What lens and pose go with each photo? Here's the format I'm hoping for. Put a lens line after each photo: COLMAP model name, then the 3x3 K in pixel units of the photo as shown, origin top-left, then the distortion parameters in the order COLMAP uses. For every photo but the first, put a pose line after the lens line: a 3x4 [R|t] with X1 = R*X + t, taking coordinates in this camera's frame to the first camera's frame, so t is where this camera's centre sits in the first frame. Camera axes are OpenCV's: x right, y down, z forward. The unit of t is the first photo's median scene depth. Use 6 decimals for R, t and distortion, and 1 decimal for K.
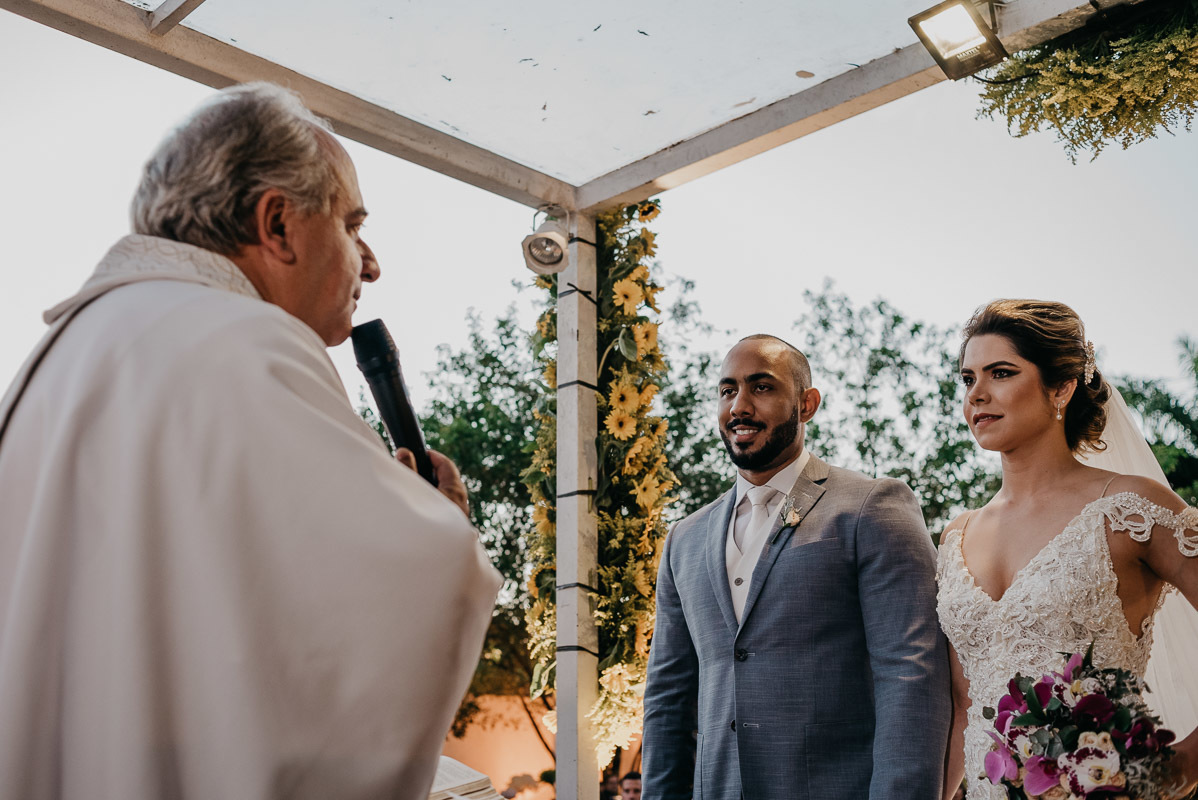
lens RADIAL K [[1379.3, 0, 599.0], [0, 1379.3, 400.0], [0, 0, 1]] dist [0.000593, 0.034484]
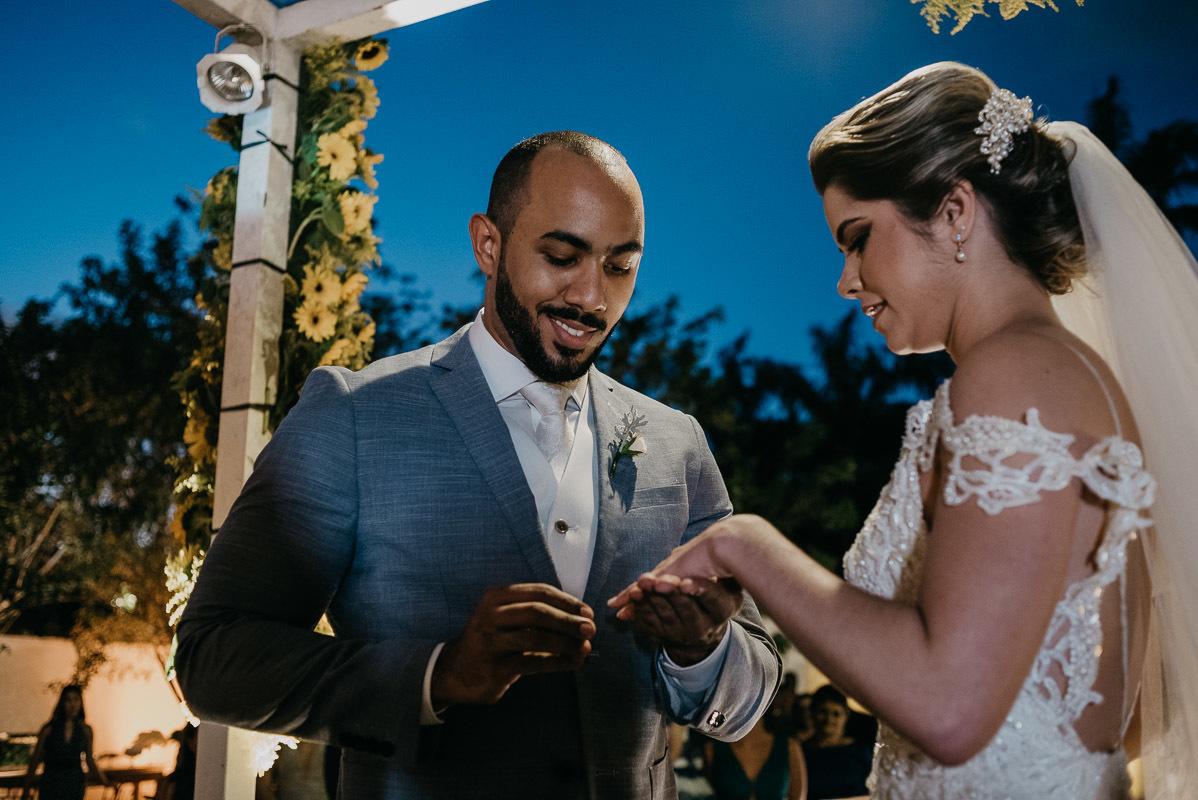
lens RADIAL K [[1235.0, 0, 598.6], [0, 1235.0, 364.1], [0, 0, 1]] dist [-0.066528, 0.014391]
pose [[0.959349, 0.071866, 0.272921, -0.017372], [-0.070216, 0.997406, -0.015822, 0.040763], [-0.273350, -0.003984, 0.961906, 0.300159]]
